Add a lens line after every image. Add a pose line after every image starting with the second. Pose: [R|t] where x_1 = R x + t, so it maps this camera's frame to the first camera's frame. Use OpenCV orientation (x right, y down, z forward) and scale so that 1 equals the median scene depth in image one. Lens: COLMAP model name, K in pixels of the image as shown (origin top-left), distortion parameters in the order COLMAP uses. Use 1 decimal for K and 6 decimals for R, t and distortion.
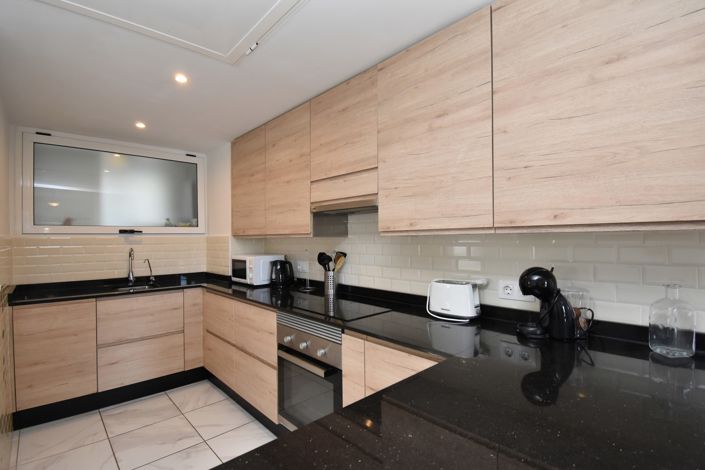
lens RADIAL K [[332.5, 0, 349.8], [0, 332.5, 239.8], [0, 0, 1]] dist [0.020205, -0.026345]
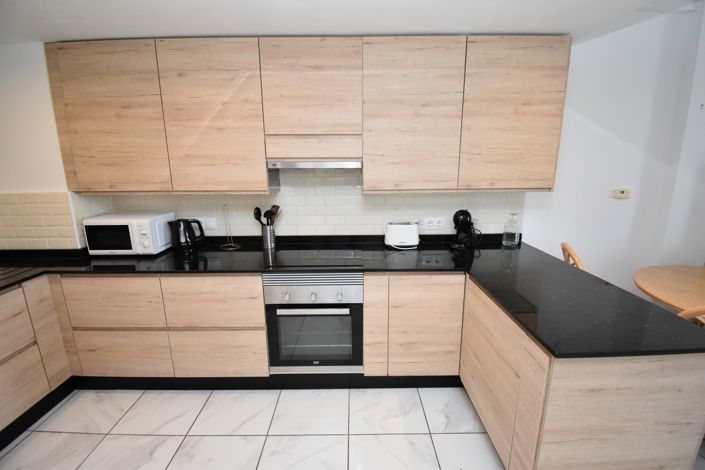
lens RADIAL K [[310.2, 0, 352.5], [0, 310.2, 235.0], [0, 0, 1]] dist [0.013995, -0.020716]
pose [[0.674516, -0.163021, 0.720036, -0.620233], [0.002417, 0.975797, 0.218663, -0.089265], [-0.738256, -0.145751, 0.658585, 0.203721]]
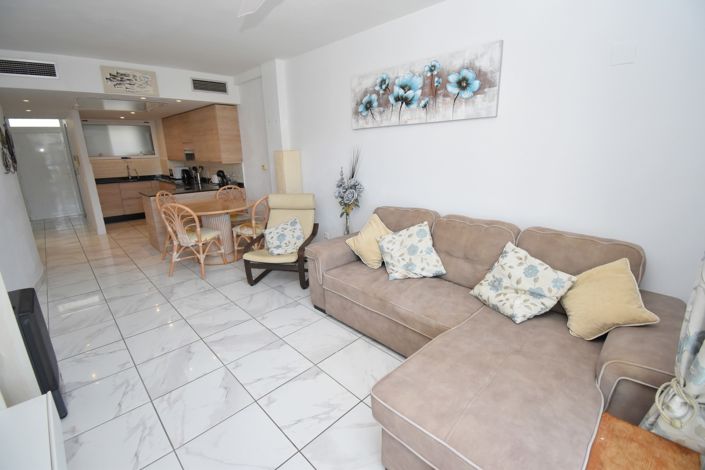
lens RADIAL K [[310.2, 0, 352.5], [0, 310.2, 235.0], [0, 0, 1]] dist [0.013995, -0.020716]
pose [[0.999445, -0.011729, 0.031191, 1.332715], [0.003028, 0.964104, 0.265507, -0.112461], [-0.033185, -0.265265, 0.963604, -2.013233]]
